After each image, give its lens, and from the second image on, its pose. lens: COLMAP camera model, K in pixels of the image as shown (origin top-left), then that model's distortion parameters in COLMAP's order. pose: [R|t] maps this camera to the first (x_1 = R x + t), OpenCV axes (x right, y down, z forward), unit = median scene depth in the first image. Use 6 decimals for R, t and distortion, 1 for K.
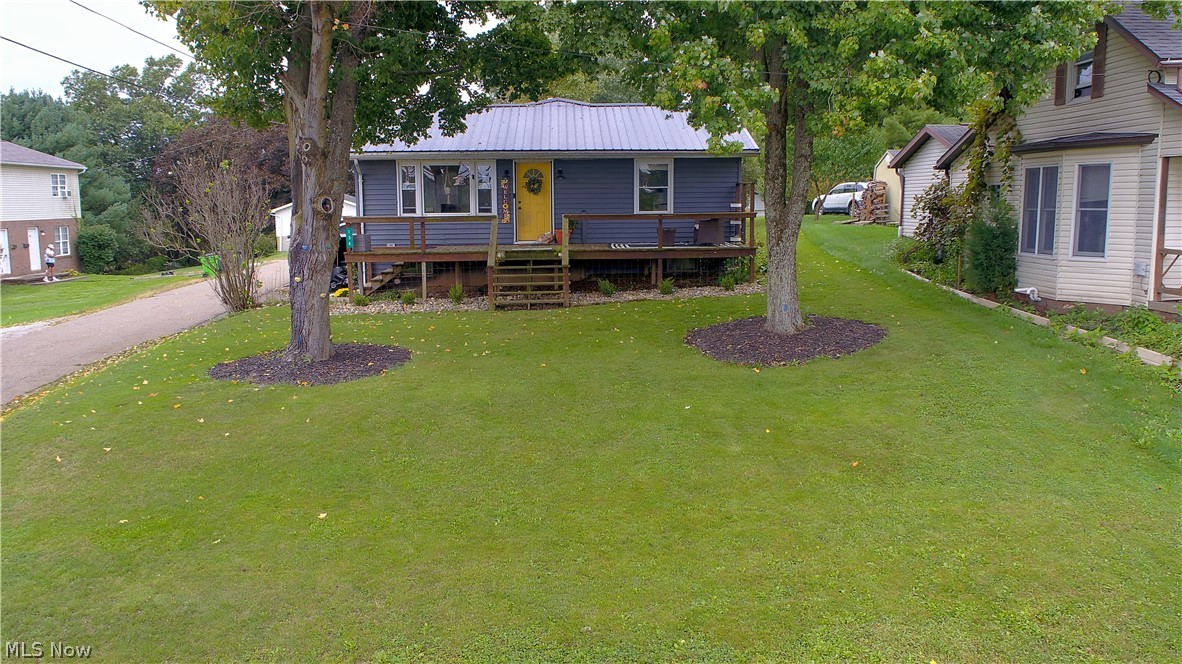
lens RADIAL K [[958.5, 0, 594.1], [0, 958.5, 329.3], [0, 0, 1]] dist [-0.006639, -0.000443]
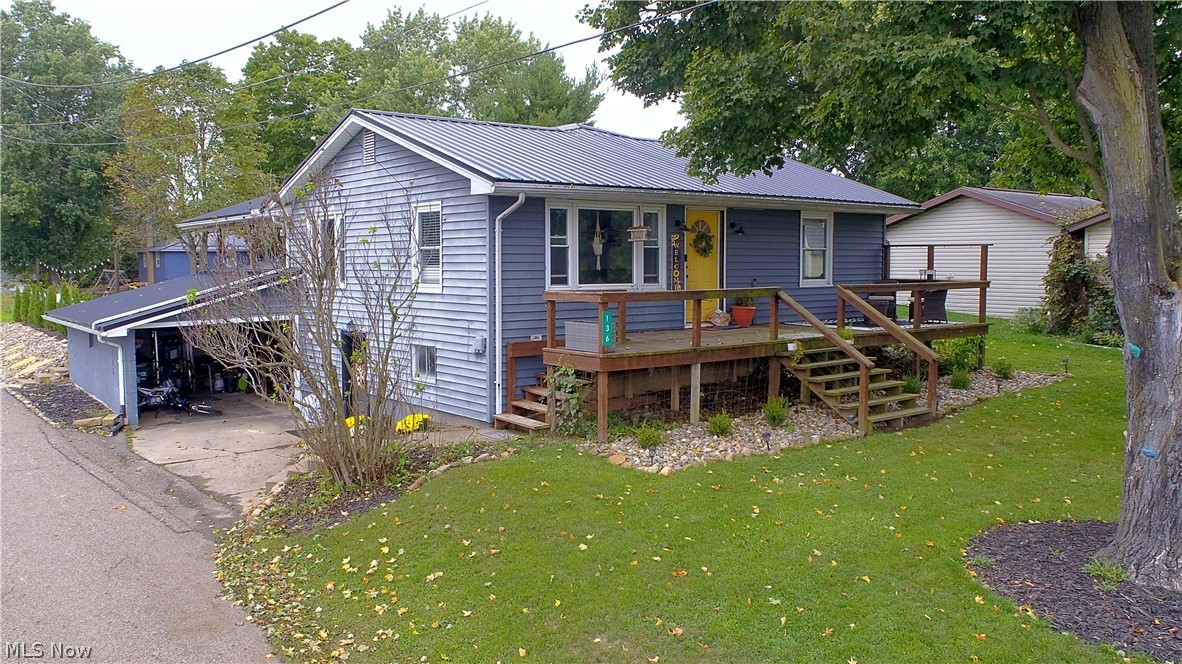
lens RADIAL K [[958.5, 0, 595.1], [0, 958.5, 330.0], [0, 0, 1]] dist [-0.006639, -0.000443]
pose [[0.810693, -0.035093, 0.584419, -0.535550], [0.073948, 0.996345, -0.042750, -0.064500], [-0.580783, 0.077873, 0.810325, 0.492314]]
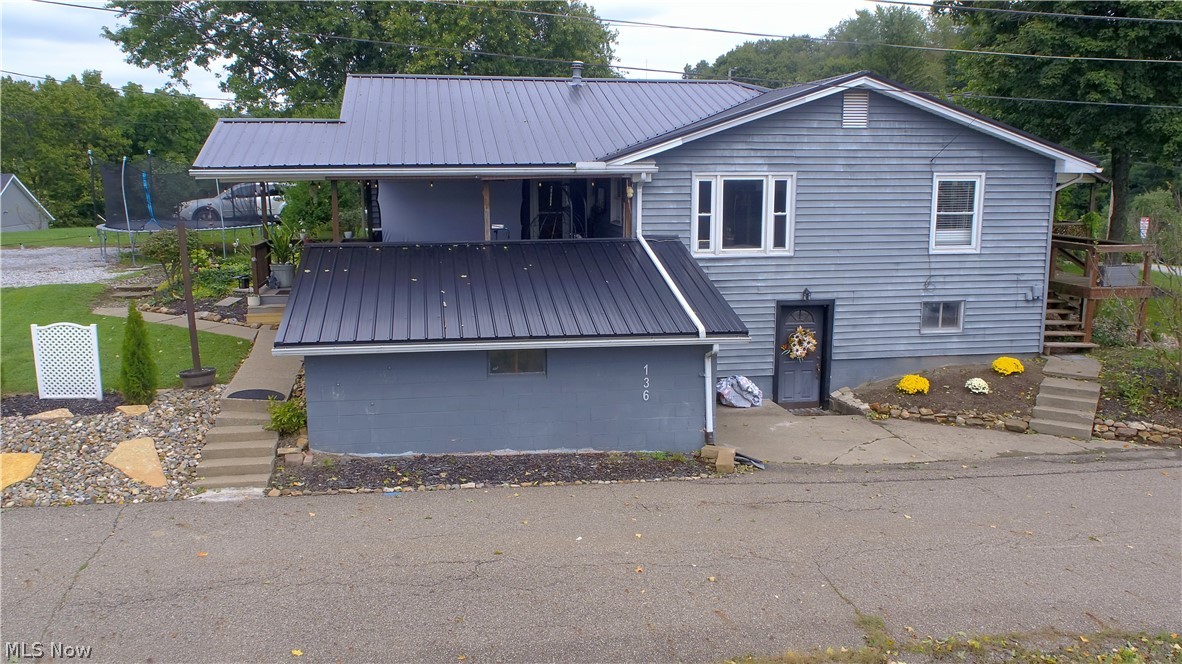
lens RADIAL K [[958.5, 0, 591.2], [0, 958.5, 333.7], [0, 0, 1]] dist [-0.006639, -0.000443]
pose [[-0.102396, -0.092053, 0.990475, -0.860001], [0.139996, 0.984465, 0.105968, -0.156590], [-0.984843, 0.149513, -0.087919, 1.229521]]
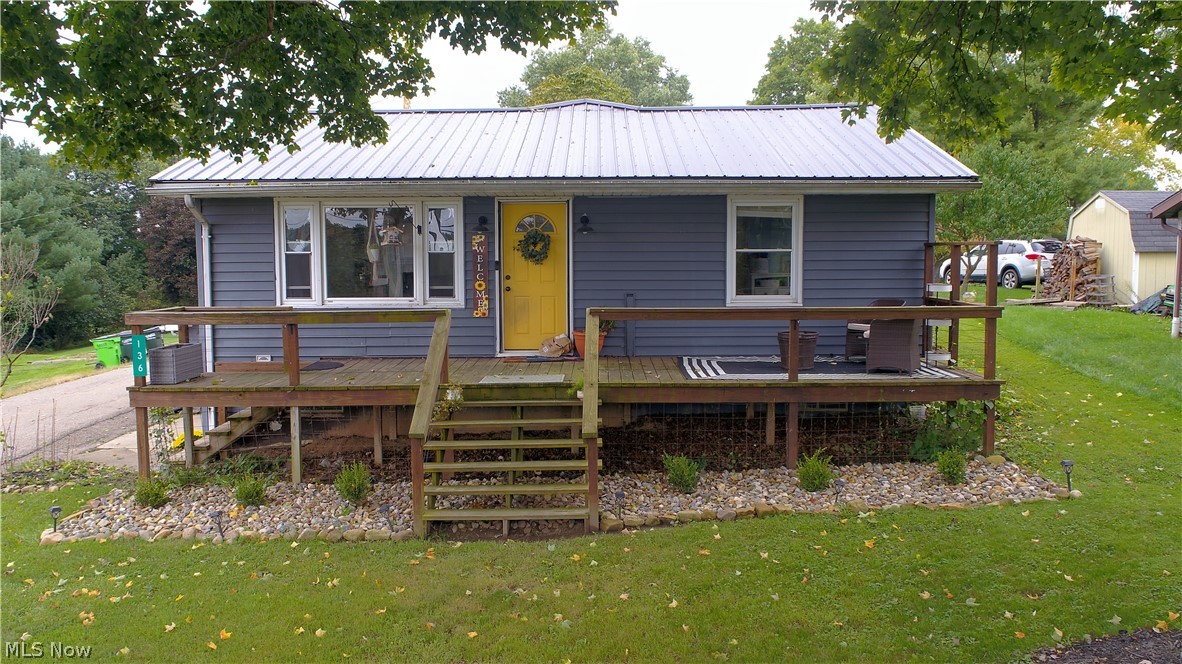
lens RADIAL K [[958.5, 0, 586.3], [0, 958.5, 330.7], [0, 0, 1]] dist [-0.006639, -0.000443]
pose [[0.998976, 0.007079, -0.044681, -0.010972], [-0.009509, 0.998473, -0.054423, -0.076129], [0.044227, 0.054792, 0.997518, 0.483201]]
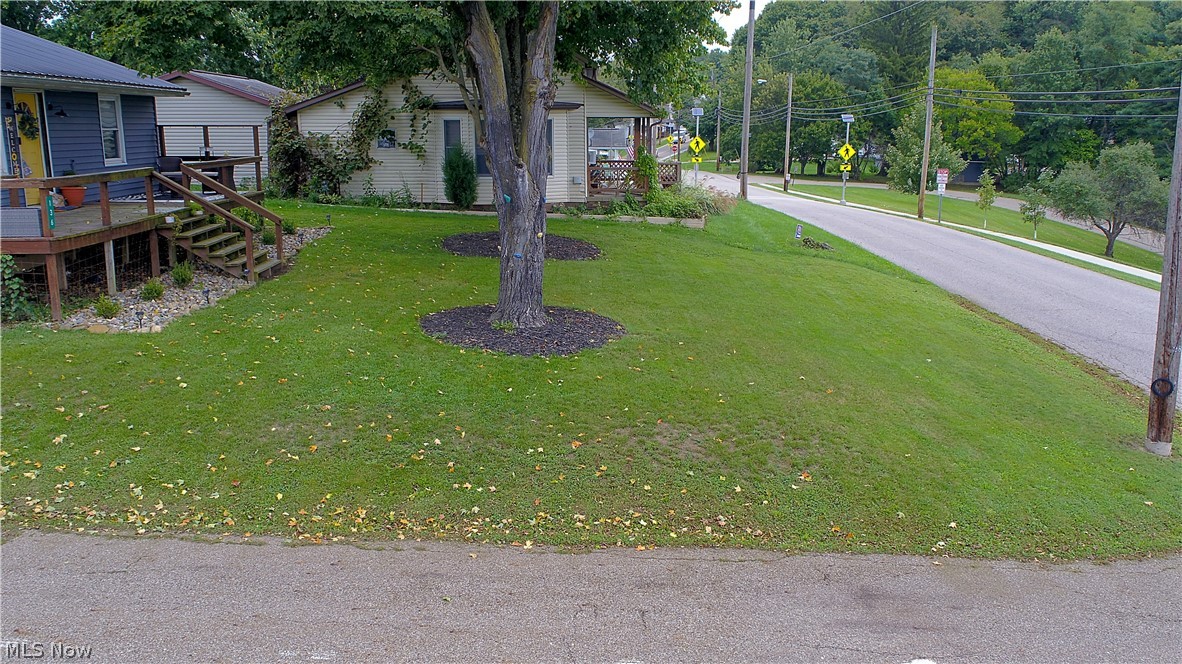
lens RADIAL K [[958.5, 0, 594.1], [0, 958.5, 333.8], [0, 0, 1]] dist [-0.006639, -0.000443]
pose [[0.021676, -0.204134, 0.978703, -0.771594], [0.135869, 0.970452, 0.199403, -0.086527], [-0.990490, 0.128653, 0.048771, 0.580427]]
